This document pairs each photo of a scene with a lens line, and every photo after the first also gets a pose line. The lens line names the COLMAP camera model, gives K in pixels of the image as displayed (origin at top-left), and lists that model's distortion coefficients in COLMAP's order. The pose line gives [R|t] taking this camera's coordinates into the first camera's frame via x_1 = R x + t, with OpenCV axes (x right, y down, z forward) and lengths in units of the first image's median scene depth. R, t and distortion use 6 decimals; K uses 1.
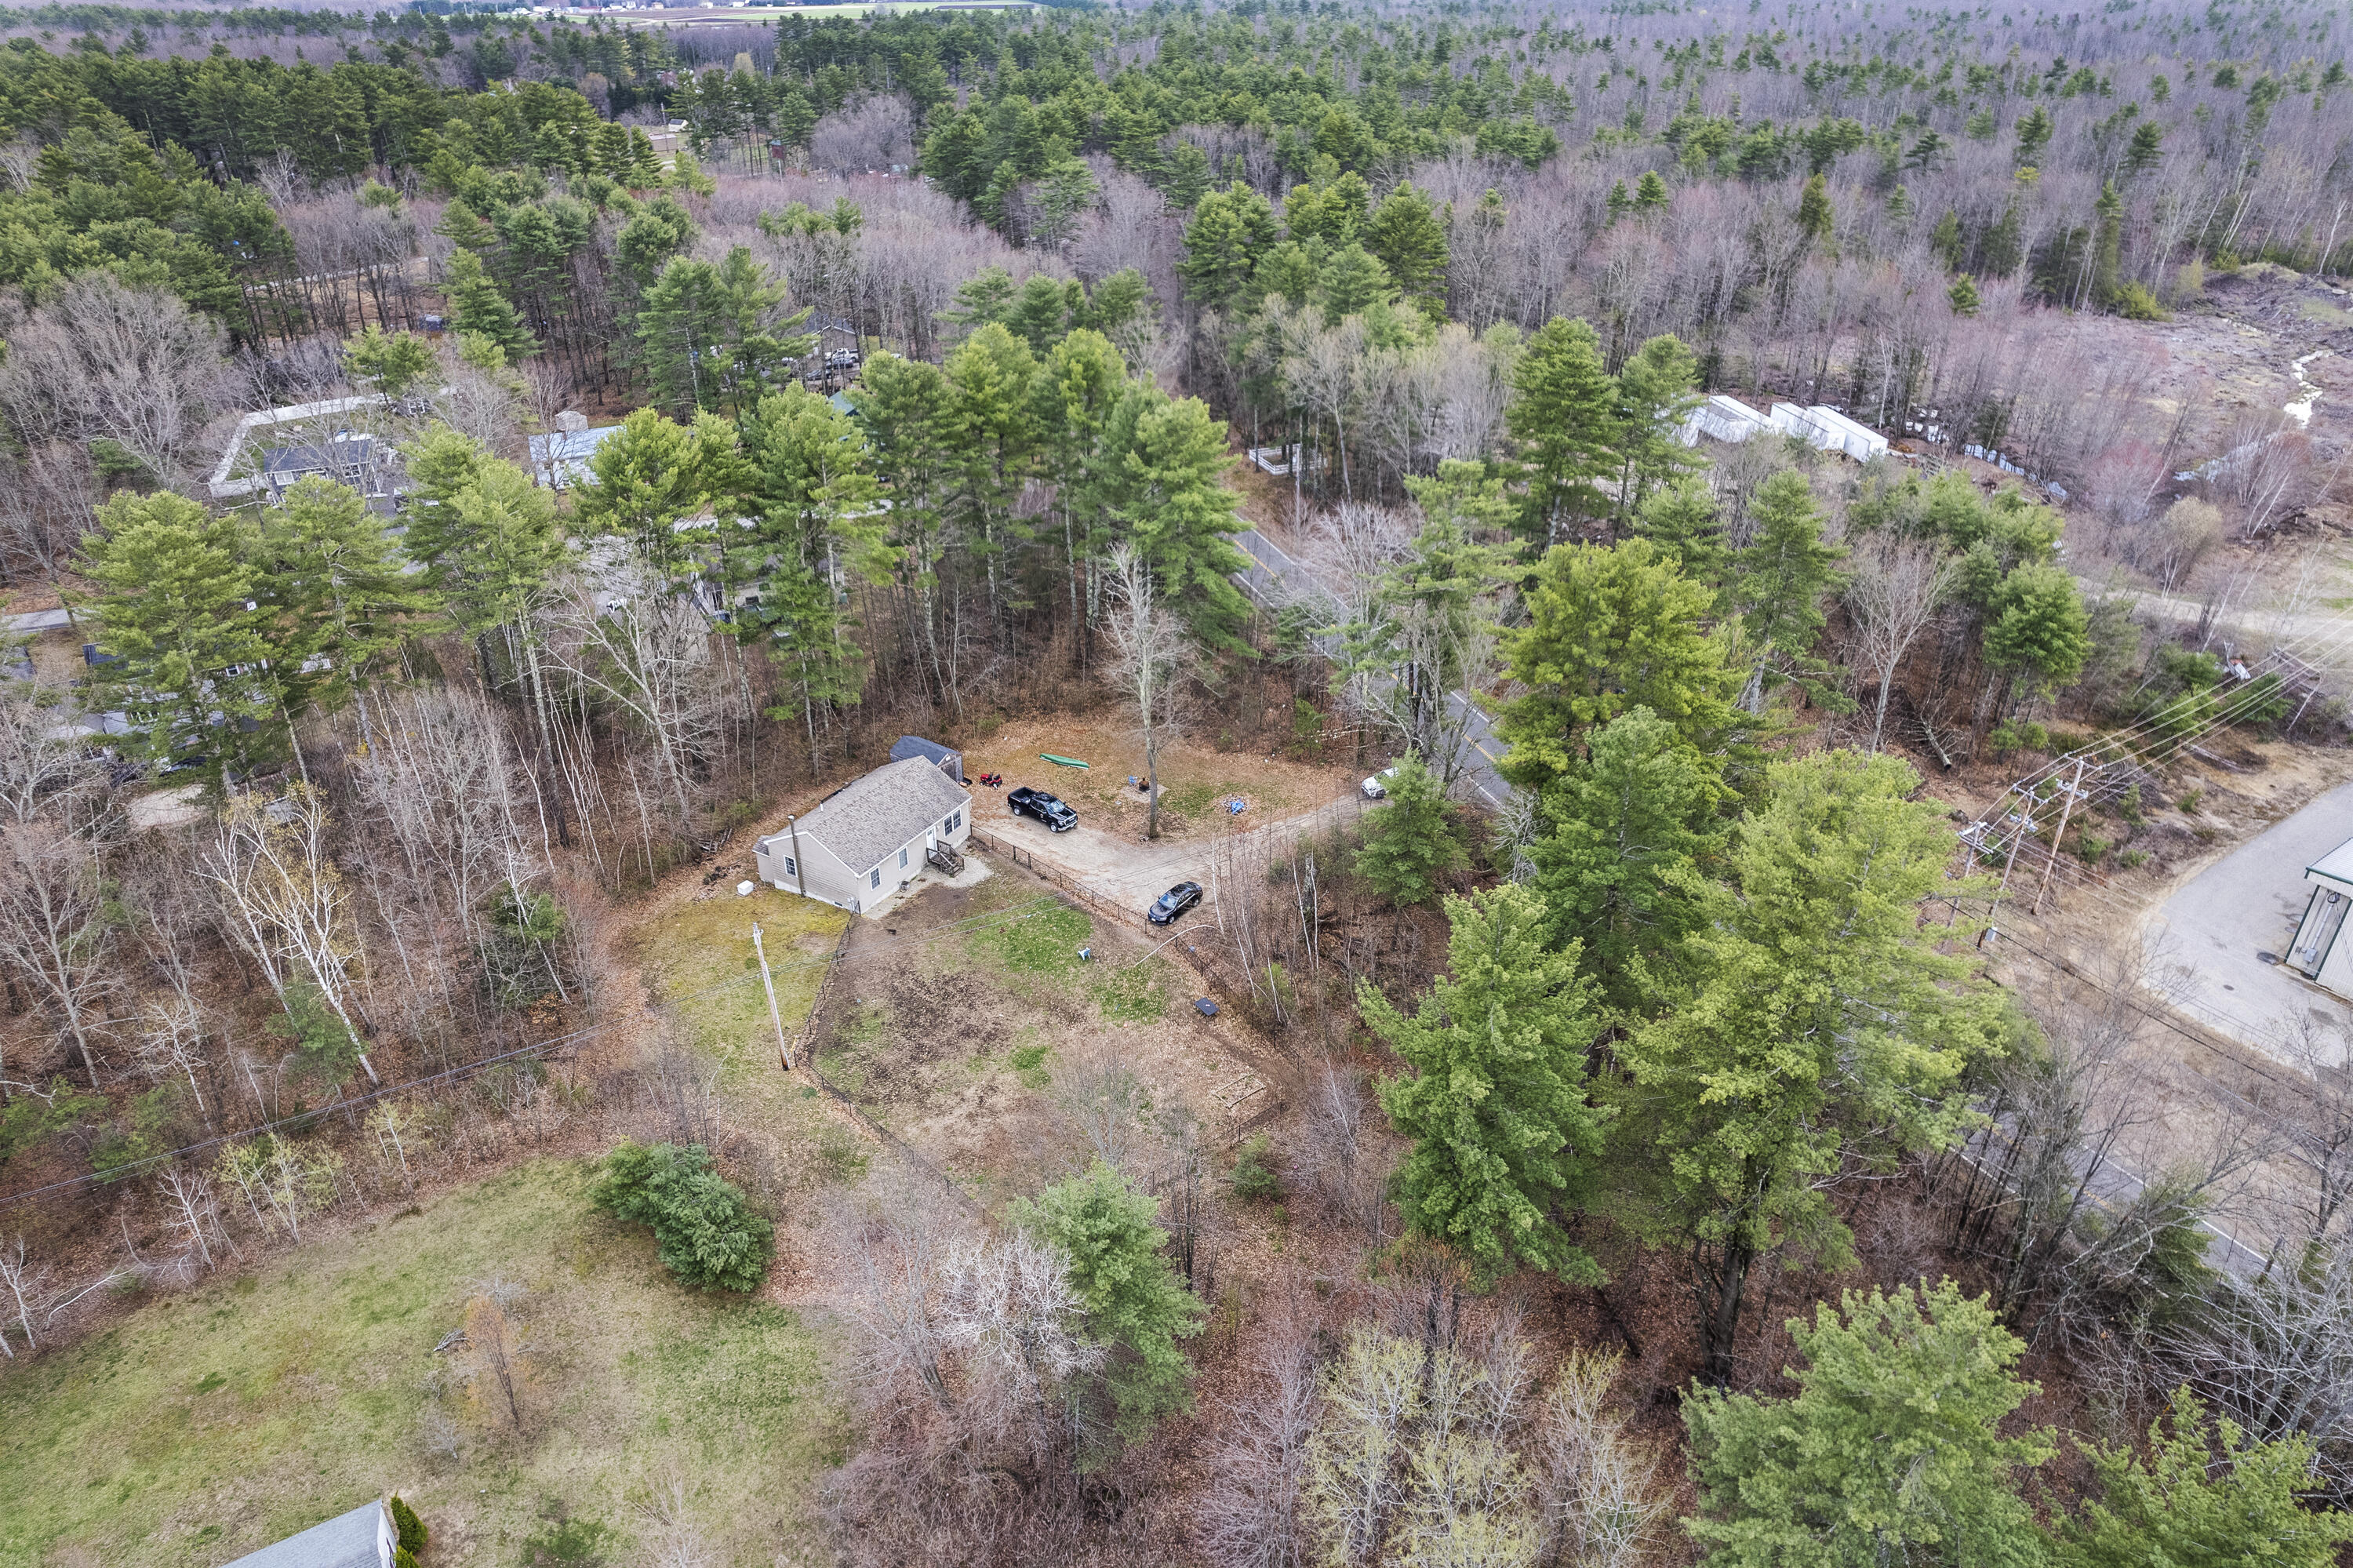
lens RADIAL K [[1495.0, 0, 1175.7], [0, 1495.0, 784.0], [0, 0, 1]] dist [-0.046791, -0.000423]
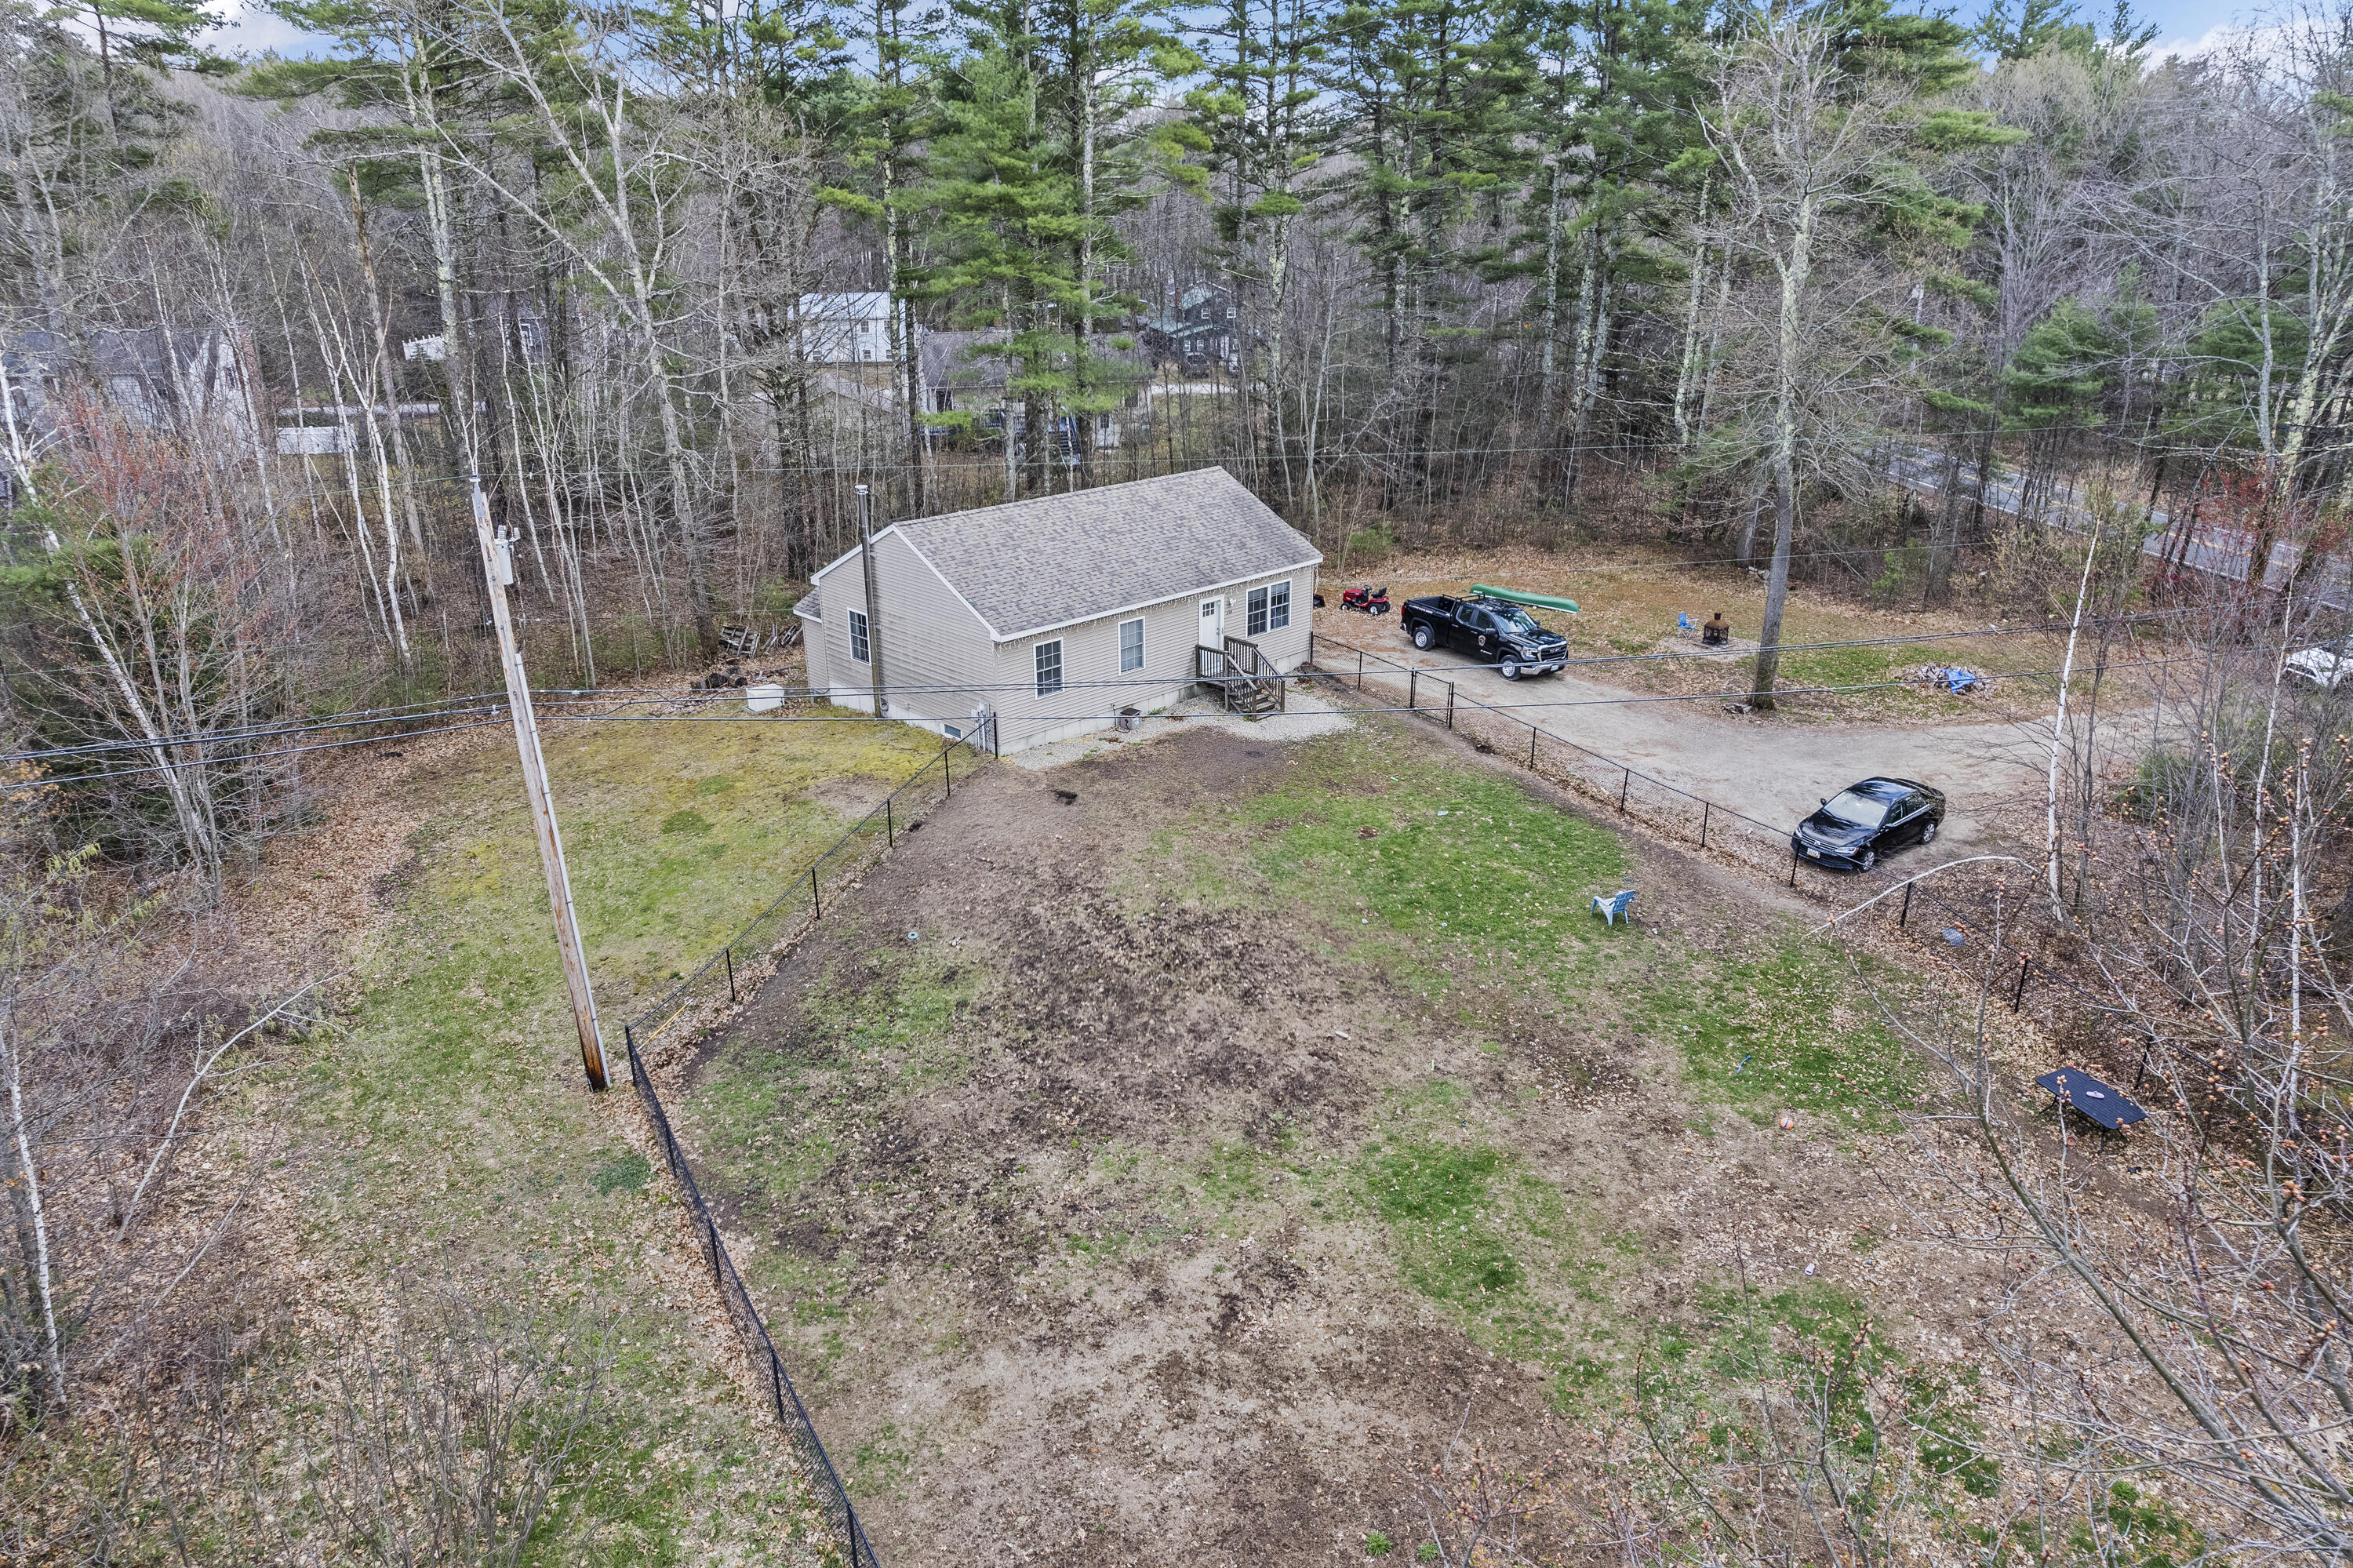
lens RADIAL K [[1495.0, 0, 1173.7], [0, 1495.0, 786.0], [0, 0, 1]] dist [-0.046791, -0.000423]
pose [[0.966549, 0.093284, -0.238917, -0.076566], [-0.125196, 0.984595, -0.122057, 0.135679], [0.223850, 0.147886, 0.963338, 0.644256]]
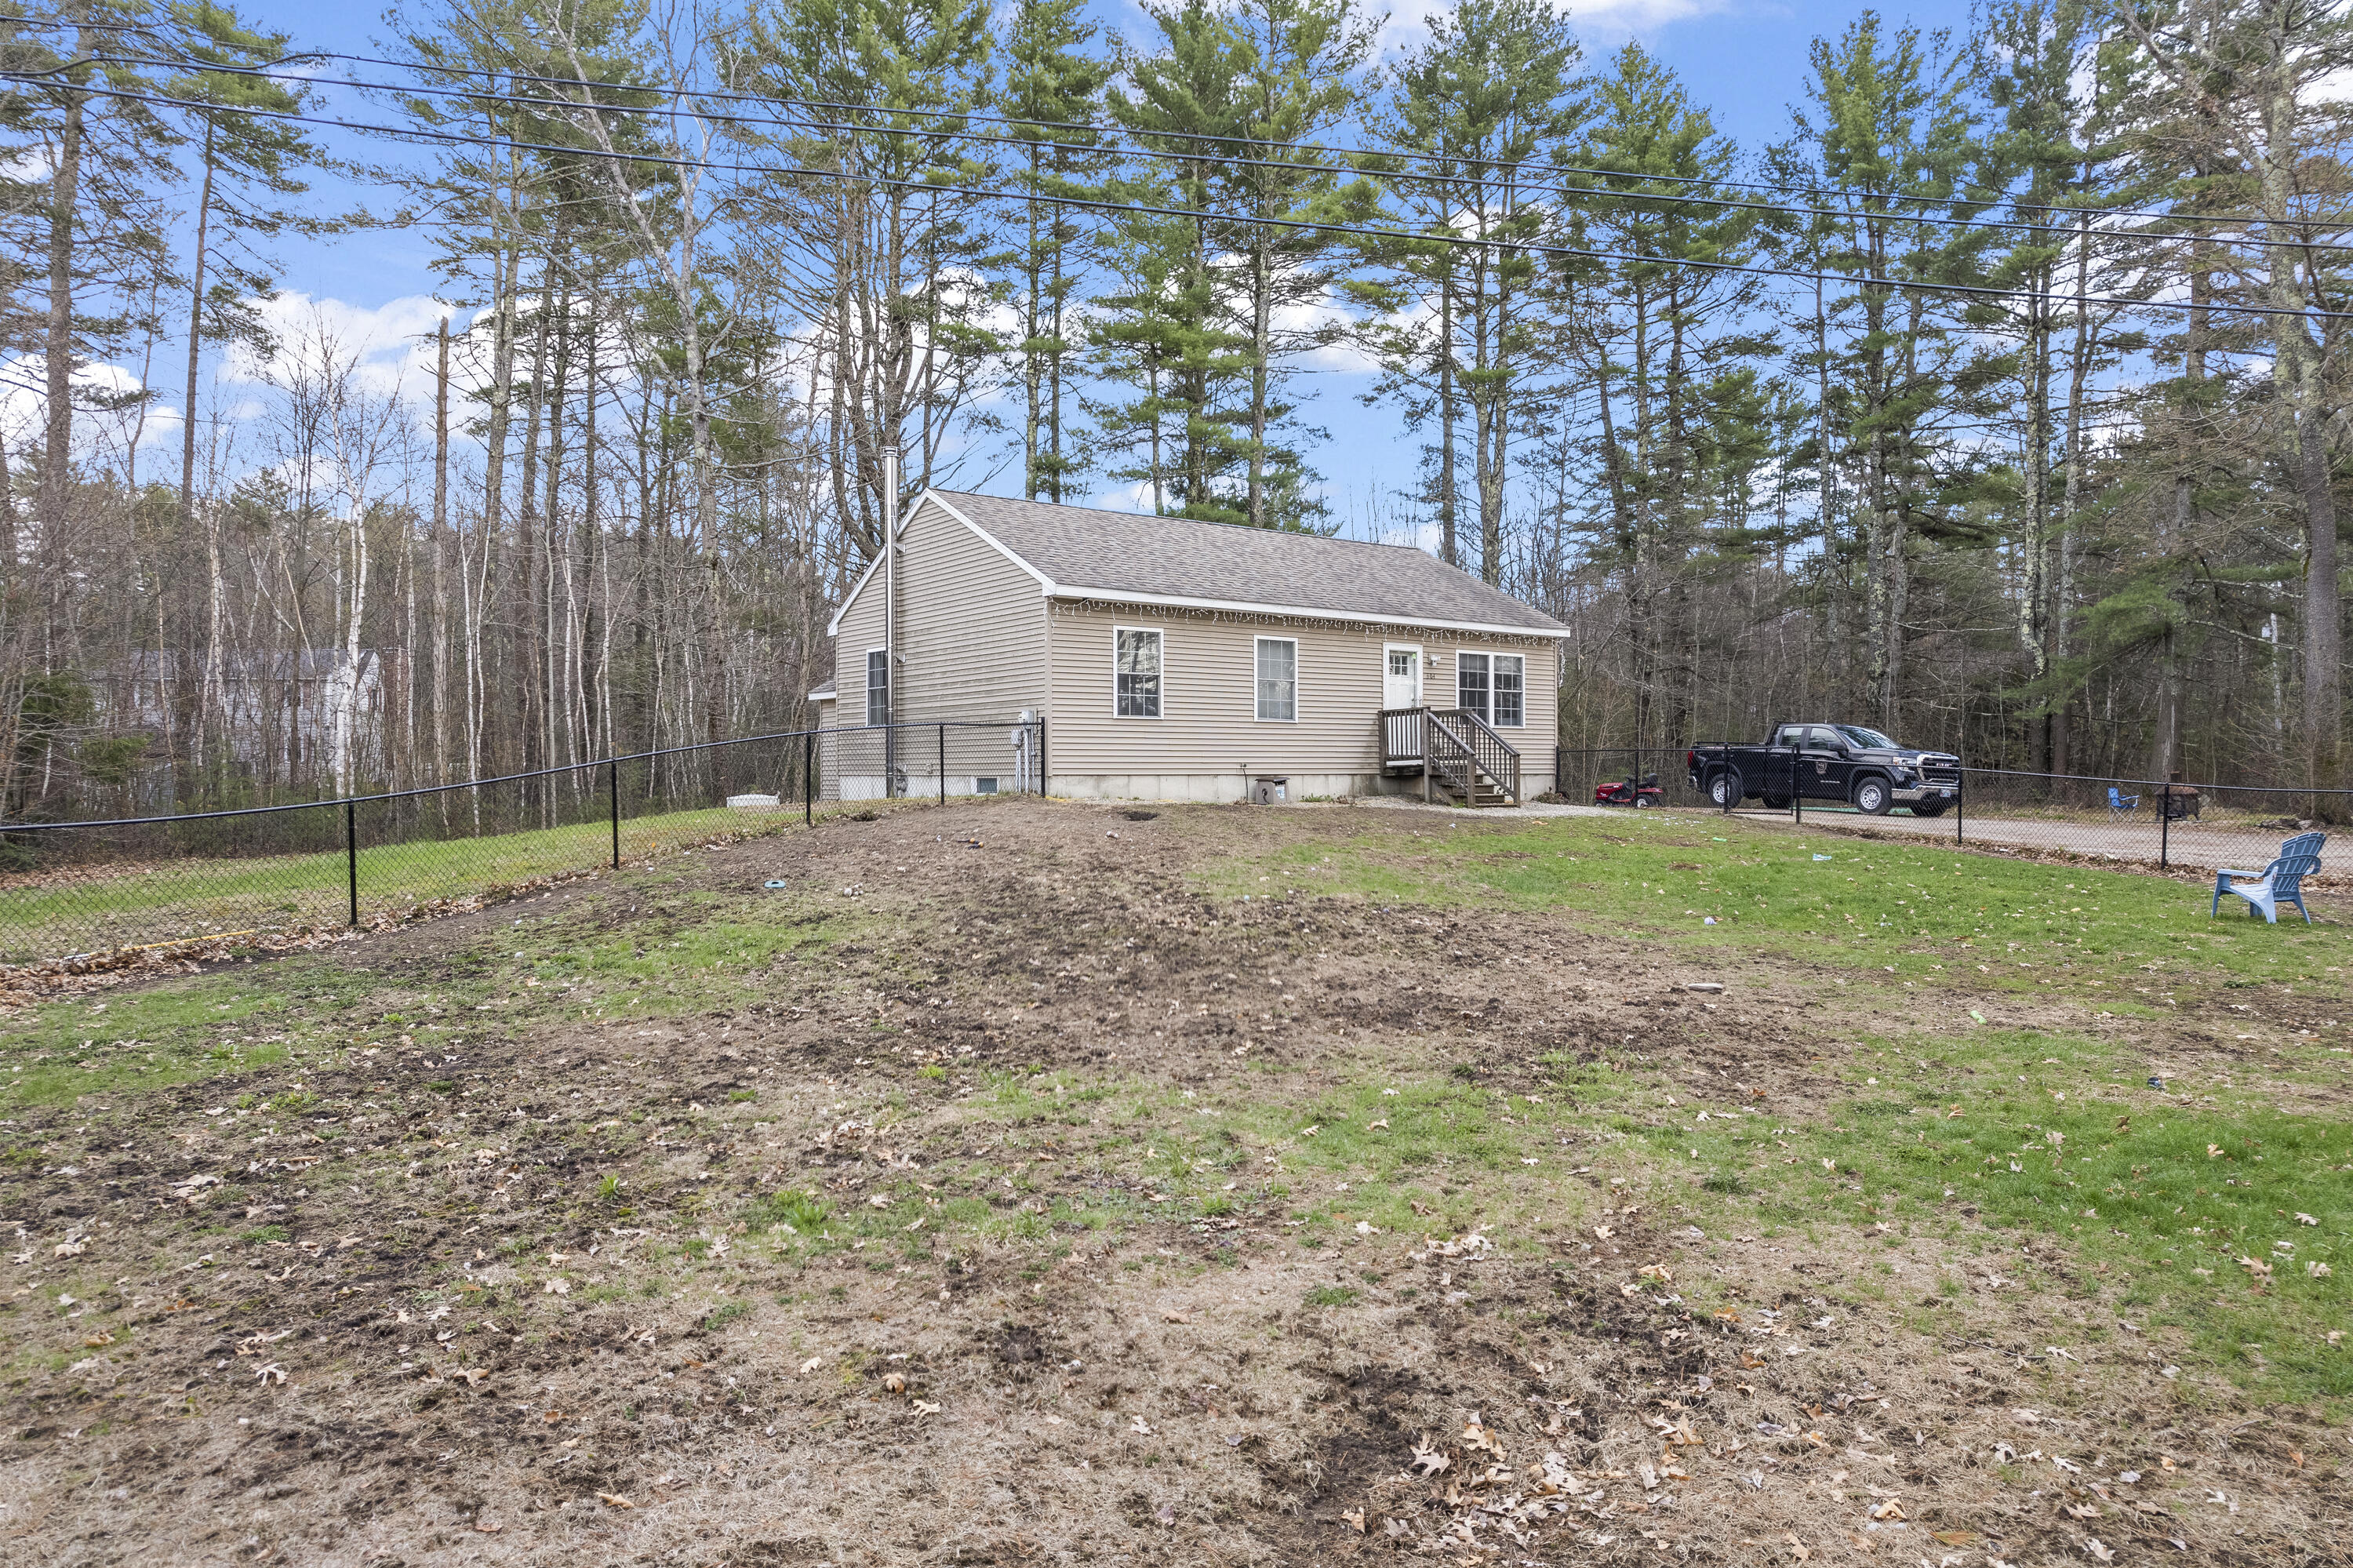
lens RADIAL K [[1495.0, 0, 1187.6], [0, 1495.0, 781.0], [0, 0, 1]] dist [-0.046791, -0.000423]
pose [[0.923285, 0.005593, -0.384075, -0.101718], [-0.193756, 0.870149, -0.453100, 0.186582], [0.331668, 0.492758, 0.804479, 0.818885]]
